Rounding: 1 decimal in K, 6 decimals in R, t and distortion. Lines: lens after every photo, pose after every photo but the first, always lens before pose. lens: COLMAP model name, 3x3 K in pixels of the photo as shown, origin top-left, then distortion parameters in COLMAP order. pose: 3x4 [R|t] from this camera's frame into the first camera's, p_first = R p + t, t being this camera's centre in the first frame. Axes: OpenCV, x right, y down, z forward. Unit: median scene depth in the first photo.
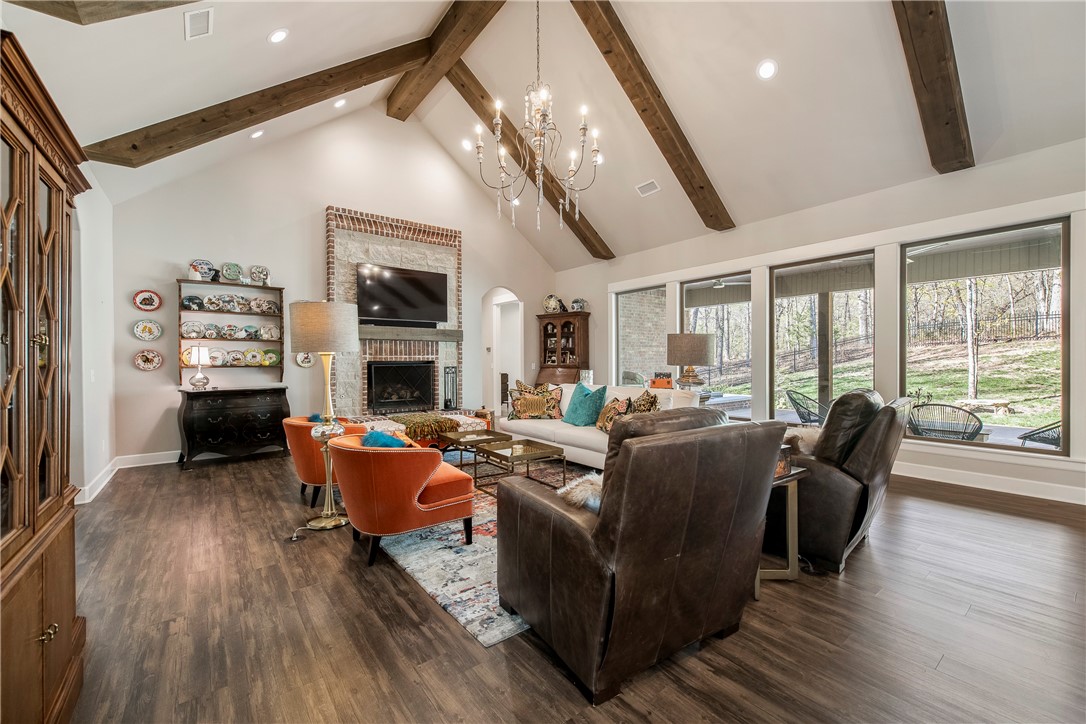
lens RADIAL K [[432.3, 0, 540.5], [0, 432.3, 363.4], [0, 0, 1]] dist [0.000965, 0.001007]
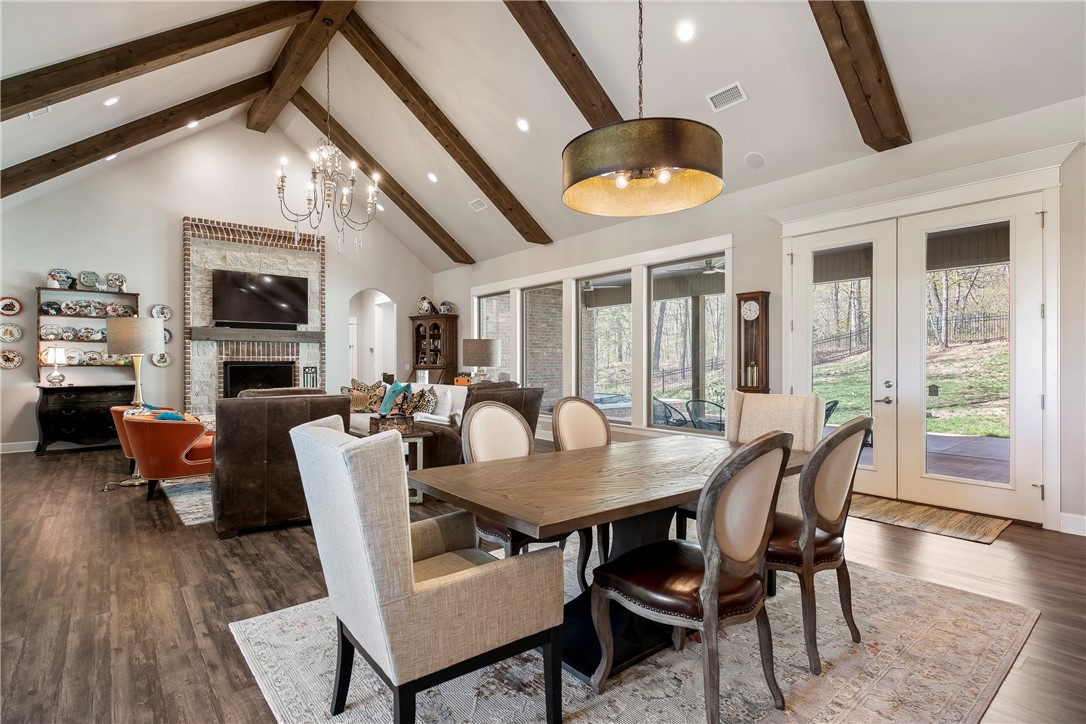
lens RADIAL K [[528.3, 0, 533.5], [0, 528.3, 363.3], [0, 0, 1]] dist [0.004622, -0.001152]
pose [[0.999786, 0.003955, 0.020289, 0.345748], [-0.003874, 0.999984, -0.004016, 0.002204], [-0.020304, 0.003937, 0.999786, -0.326195]]
